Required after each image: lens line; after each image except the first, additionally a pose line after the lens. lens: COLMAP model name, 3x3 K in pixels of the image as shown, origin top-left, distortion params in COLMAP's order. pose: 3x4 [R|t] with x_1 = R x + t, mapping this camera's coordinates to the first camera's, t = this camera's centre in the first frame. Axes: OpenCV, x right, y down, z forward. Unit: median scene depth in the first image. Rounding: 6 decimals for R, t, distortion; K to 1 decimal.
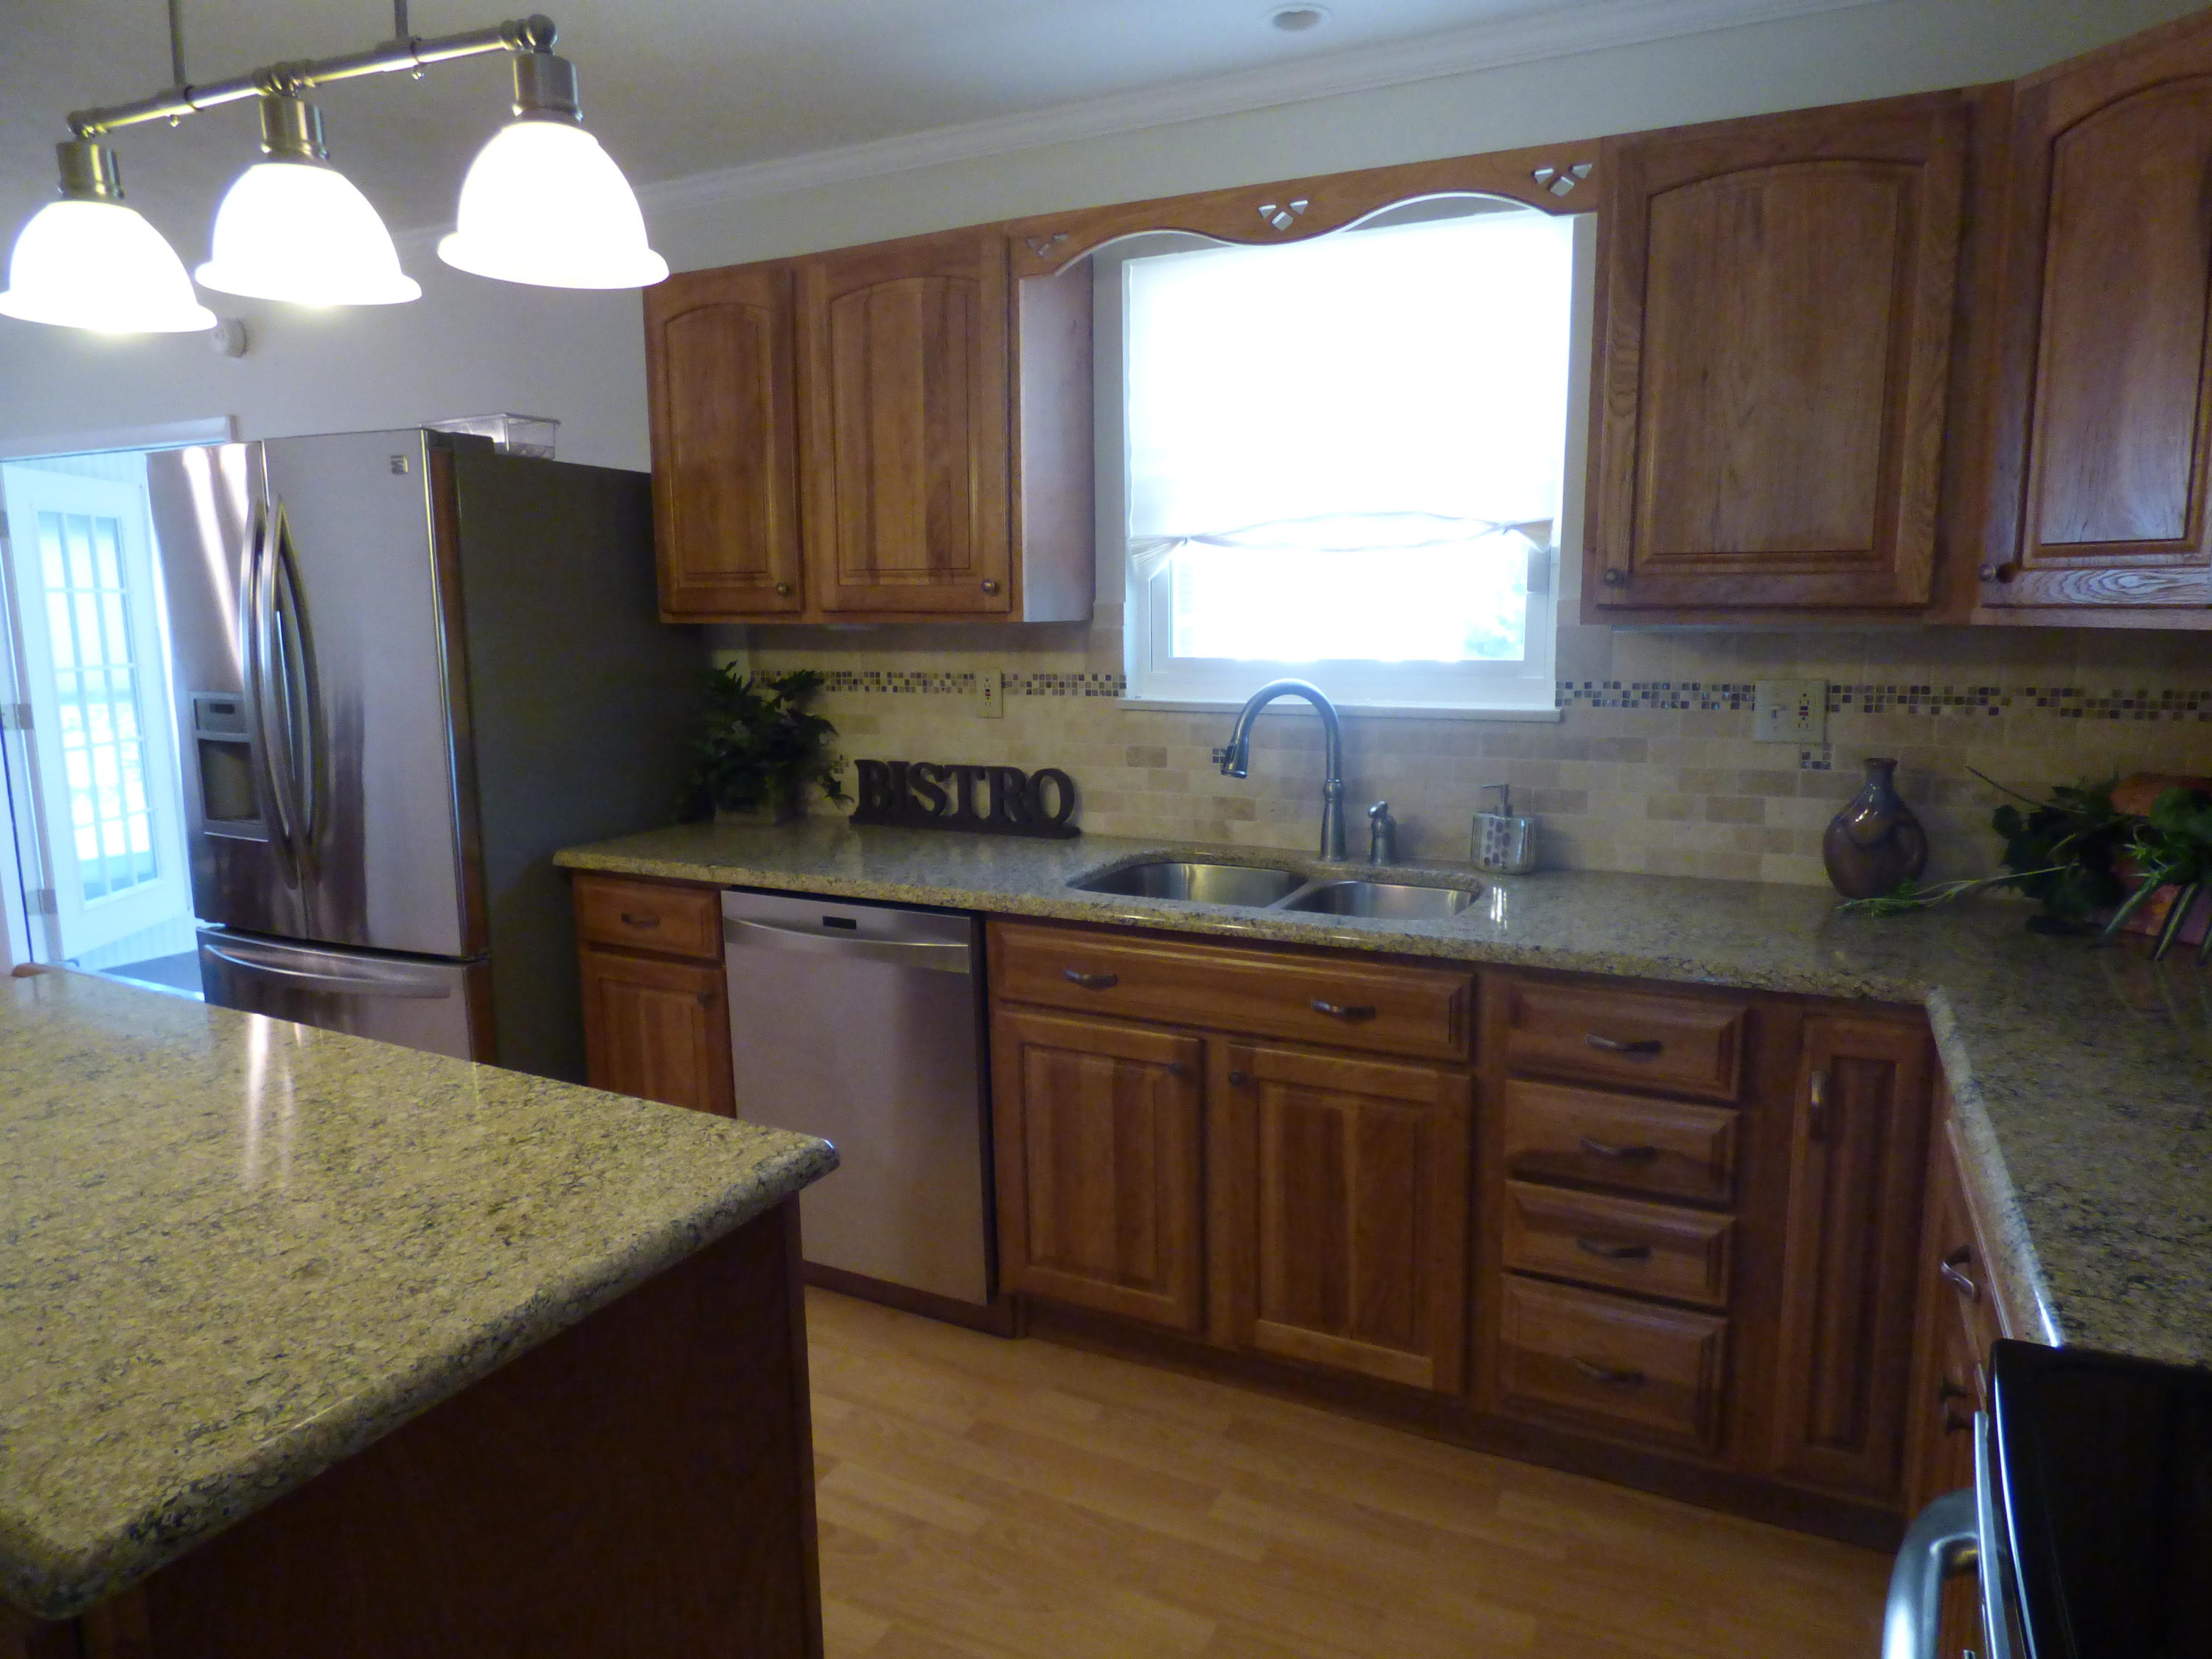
lens RADIAL K [[1355.7, 0, 1106.0], [0, 1355.7, 829.5], [0, 0, 1]] dist [-0.010875, -0.004096]
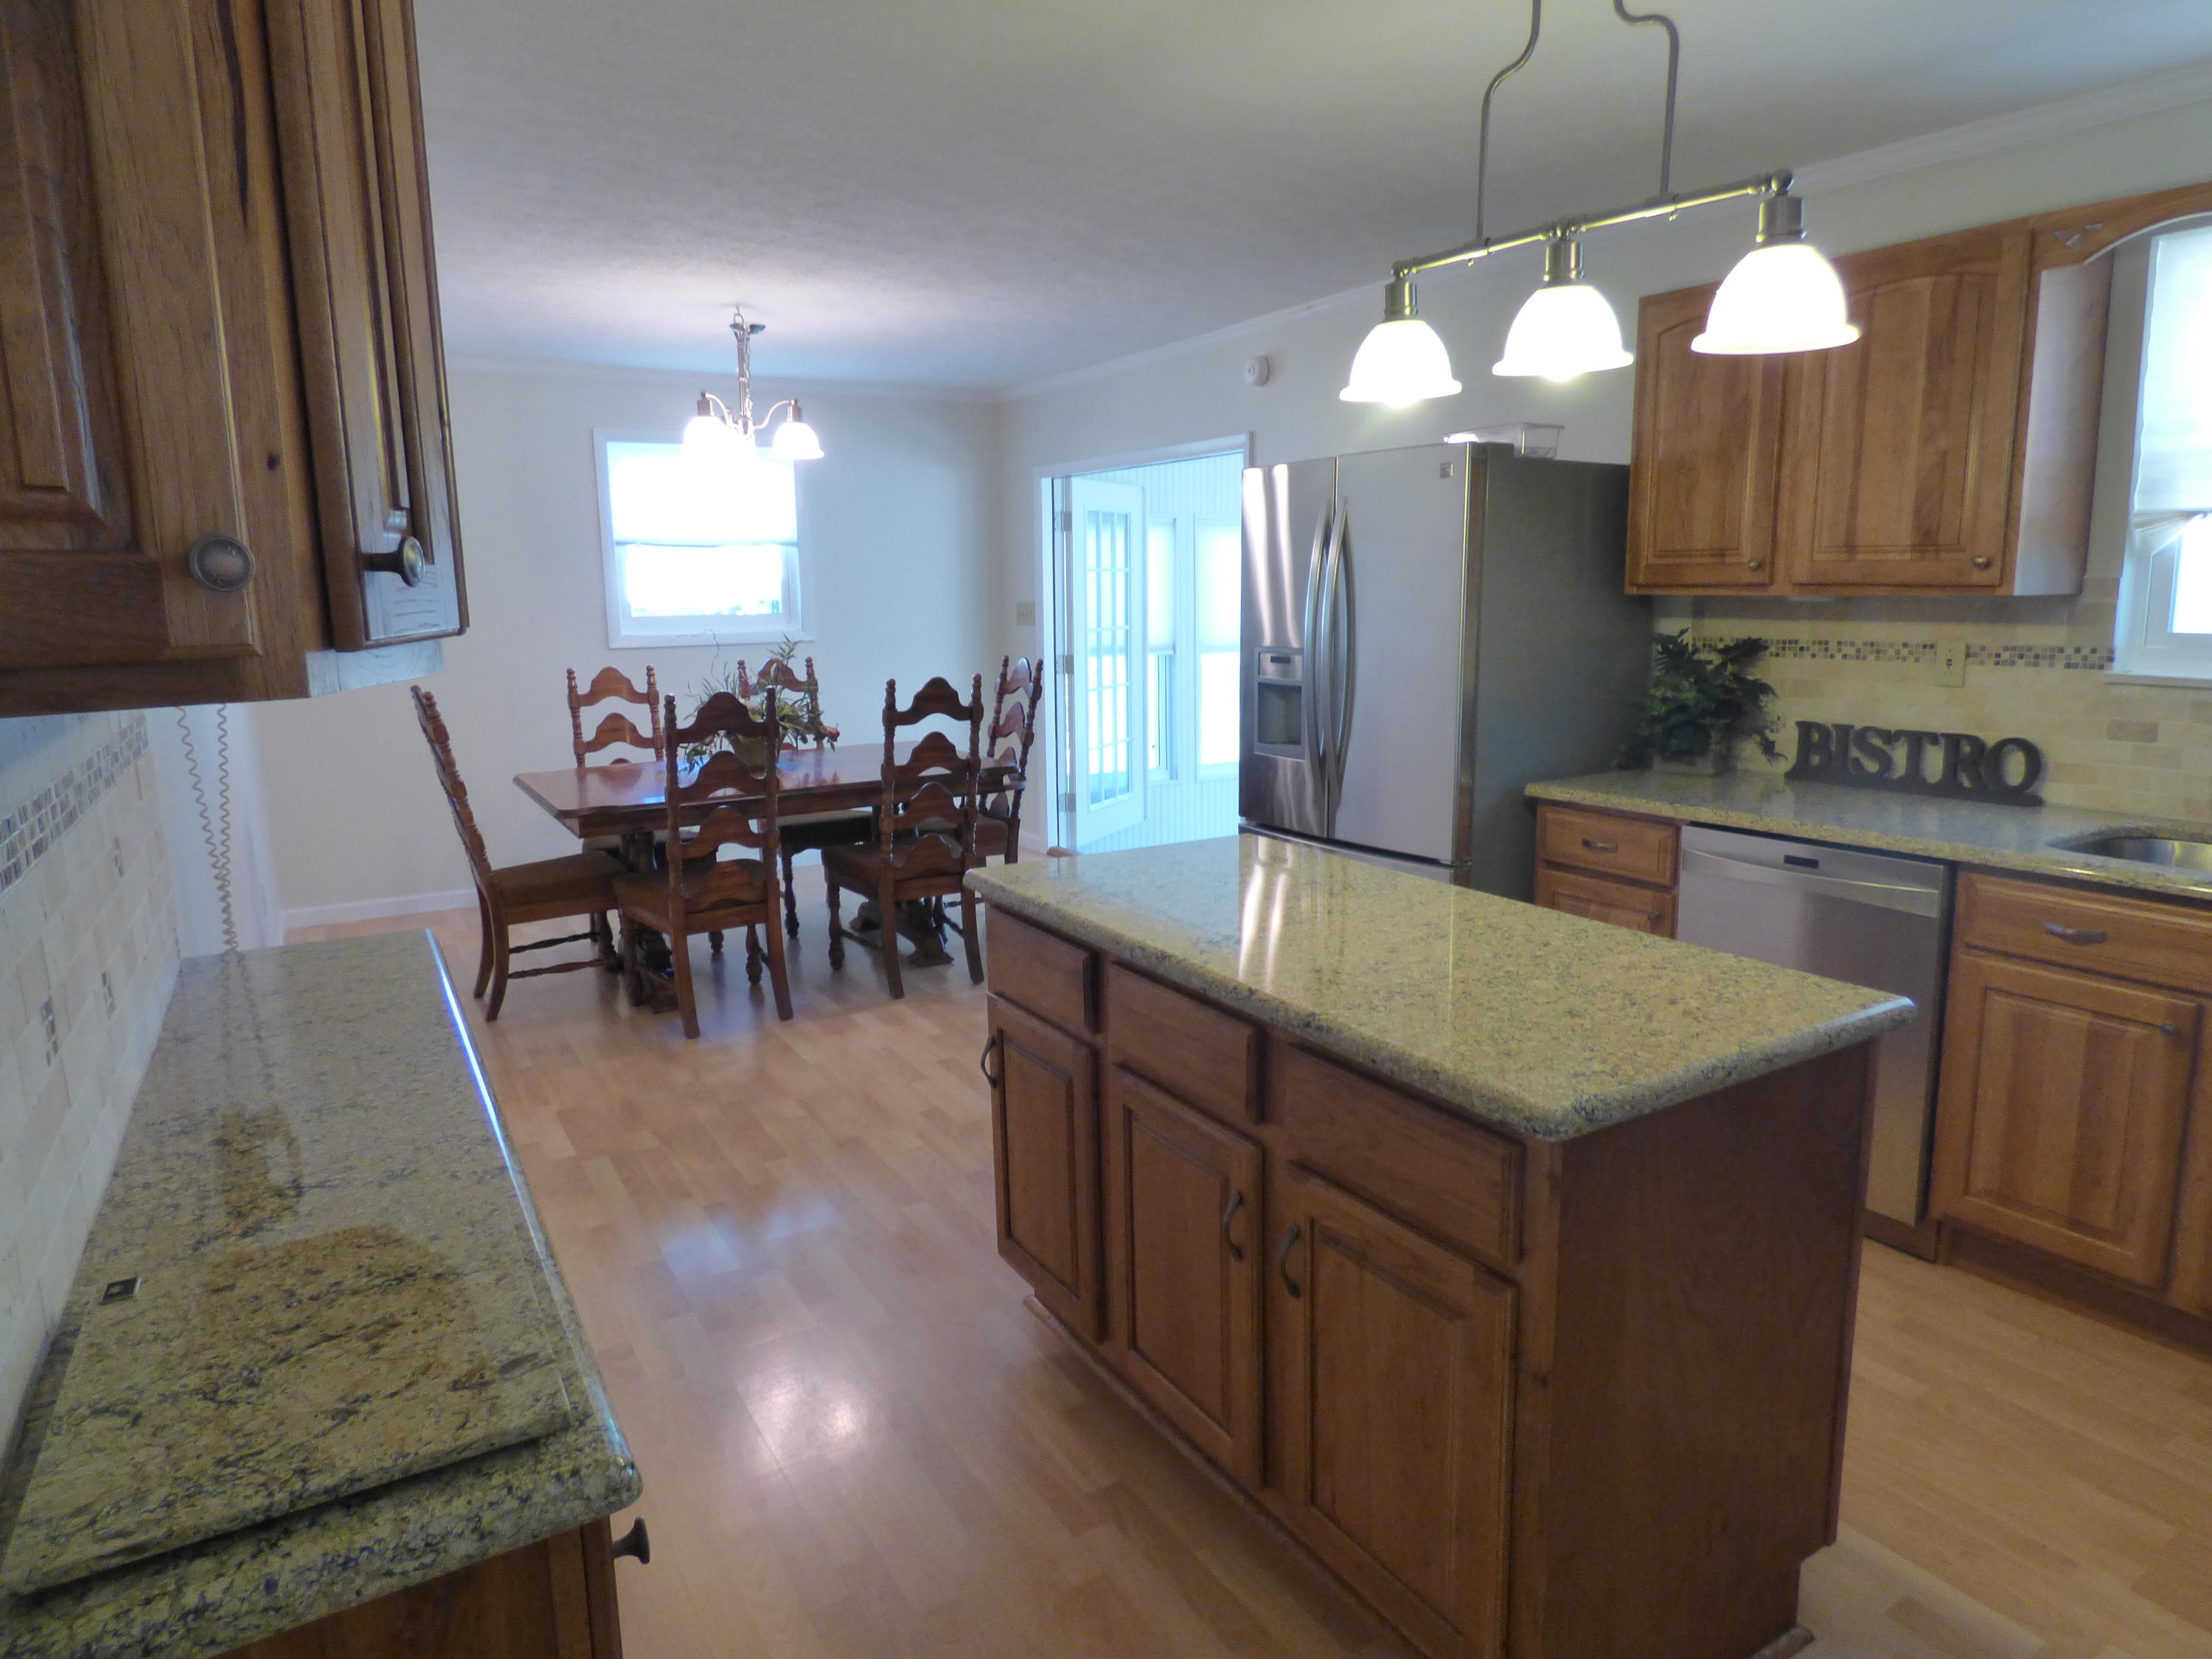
lens RADIAL K [[1343.0, 0, 1100.8], [0, 1343.0, 824.8], [0, 0, 1]] dist [-0.012495, -0.019392]
pose [[0.845161, 0.086877, -0.527404, -0.108169], [-0.075722, 0.996212, 0.042758, 0.035782], [0.529121, 0.003799, 0.848538, -0.261734]]
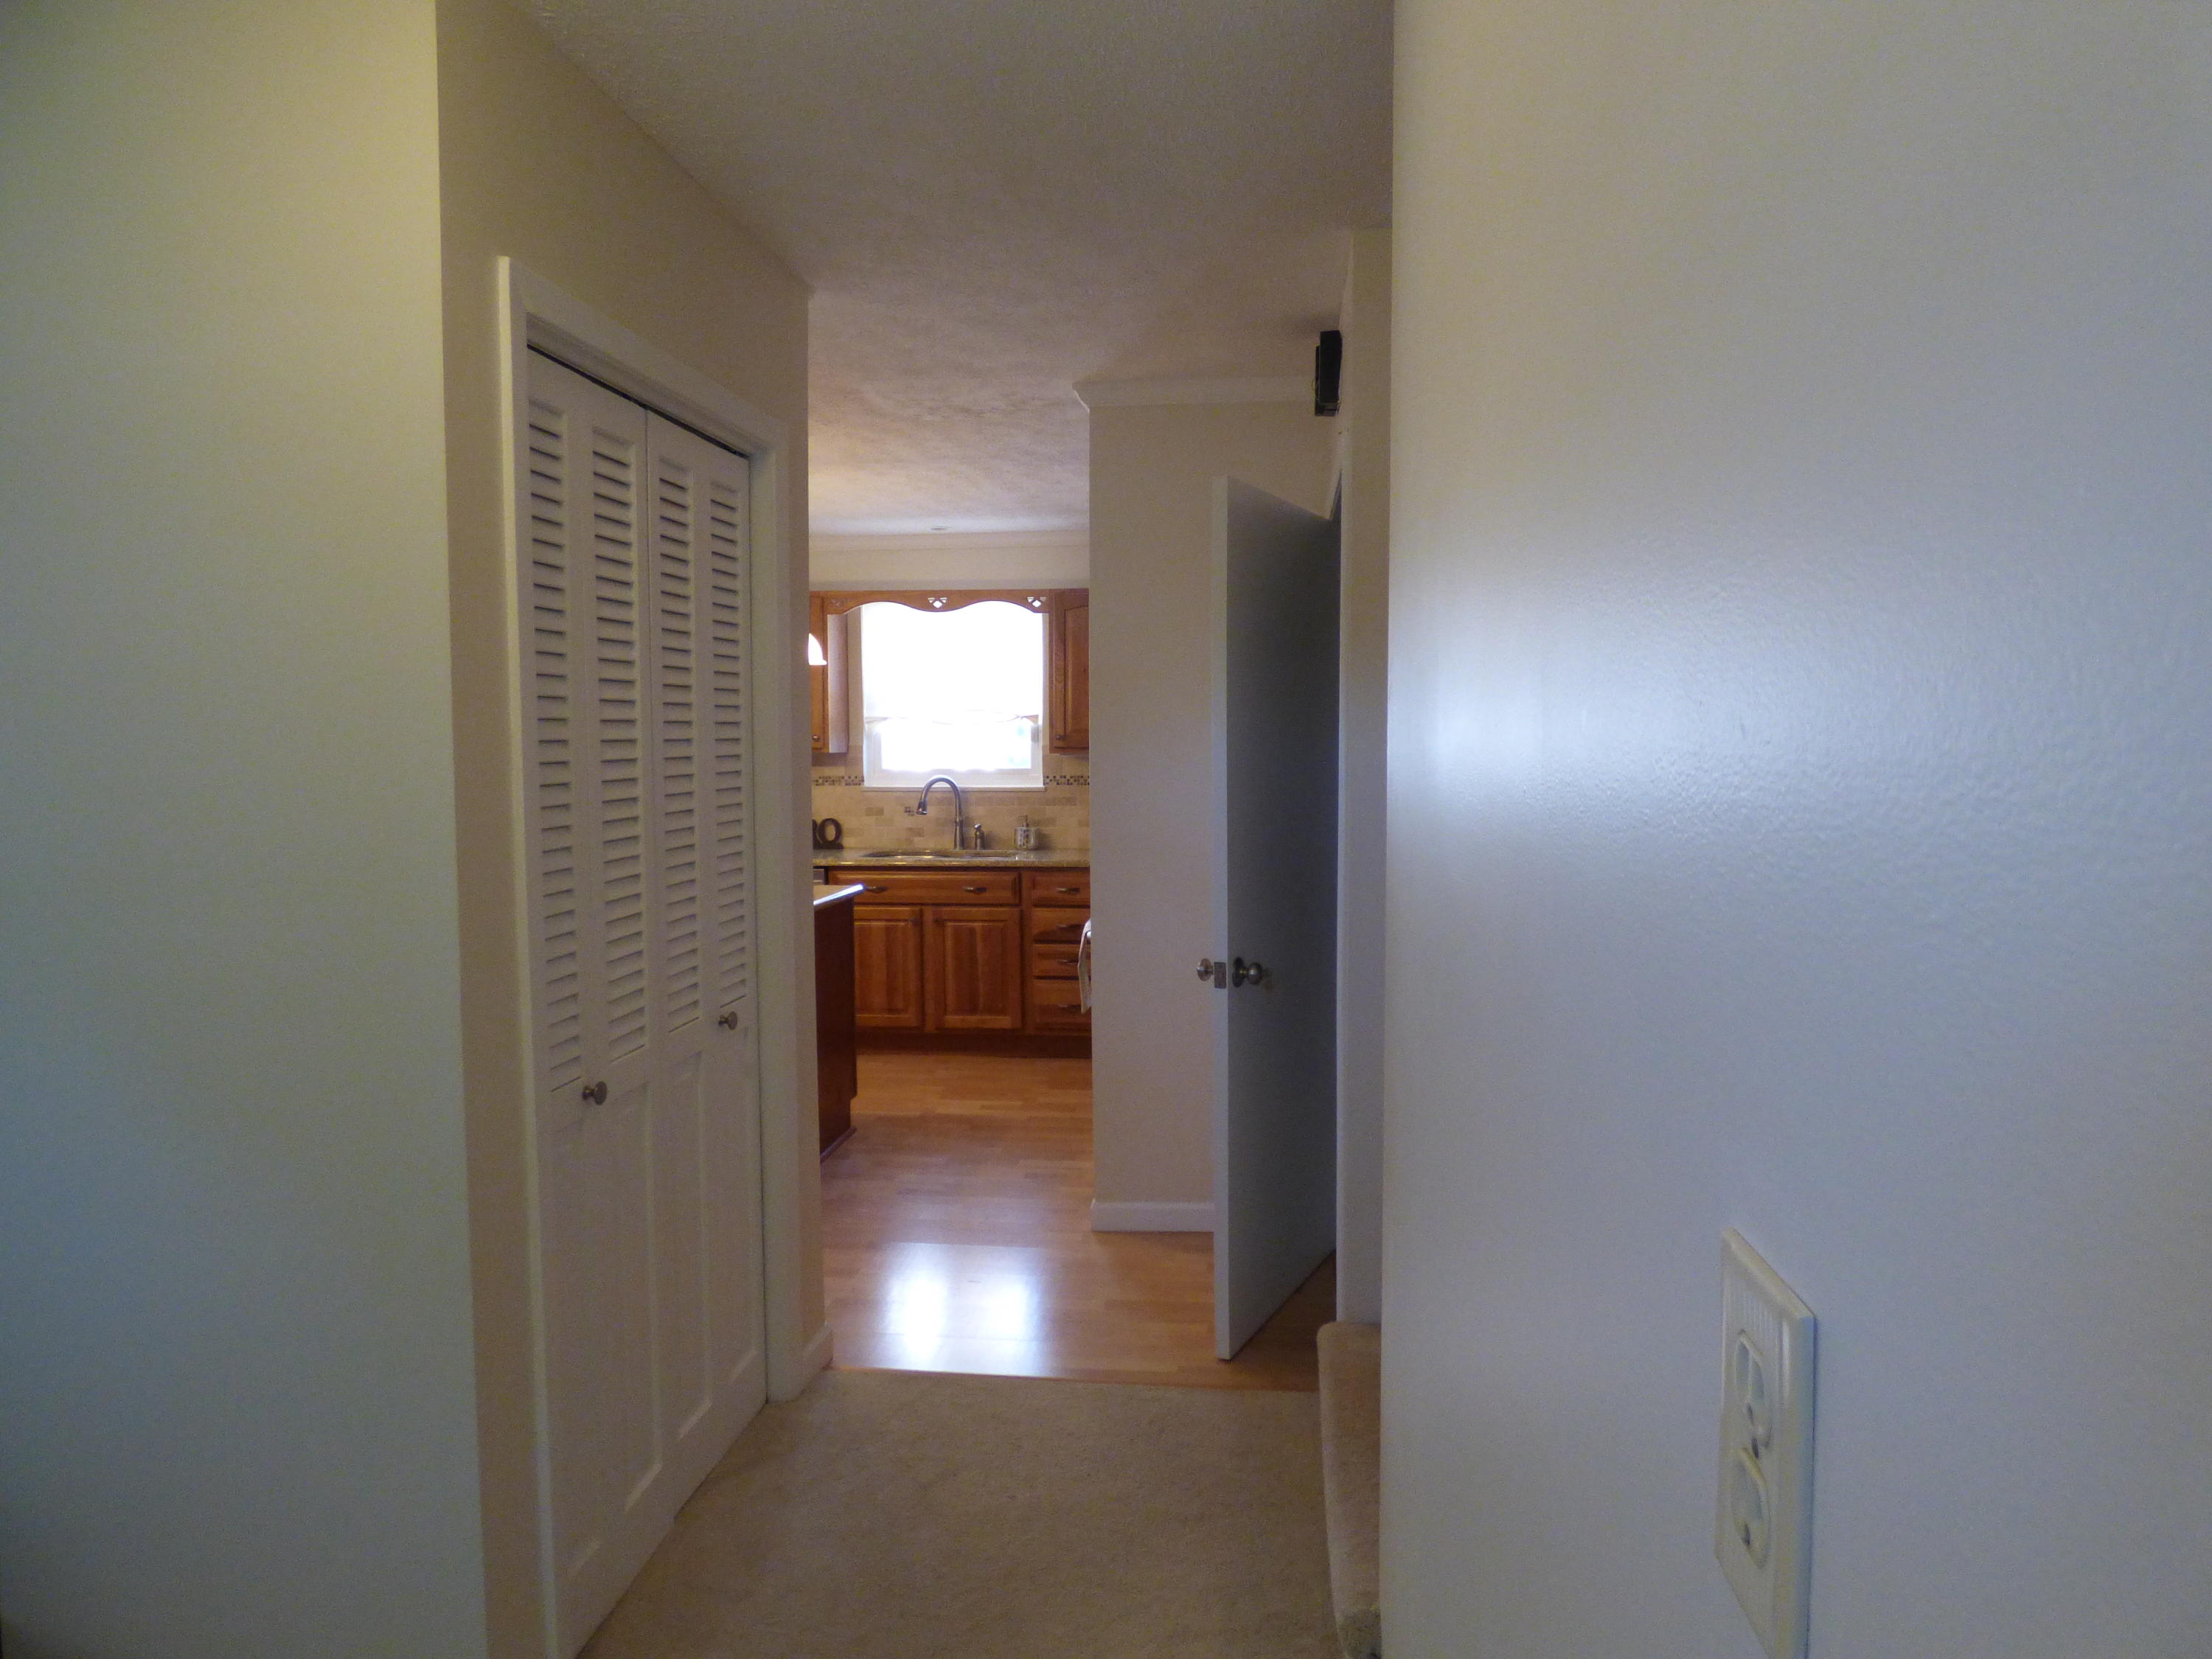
lens RADIAL K [[1377.1, 0, 1094.4], [0, 1377.1, 829.0], [0, 0, 1]] dist [0.004773, -0.000381]
pose [[0.941526, -0.016513, 0.336536, -0.471436], [0.050254, 0.994509, -0.091798, 0.242474], [-0.333172, 0.103342, 0.937186, -1.516818]]
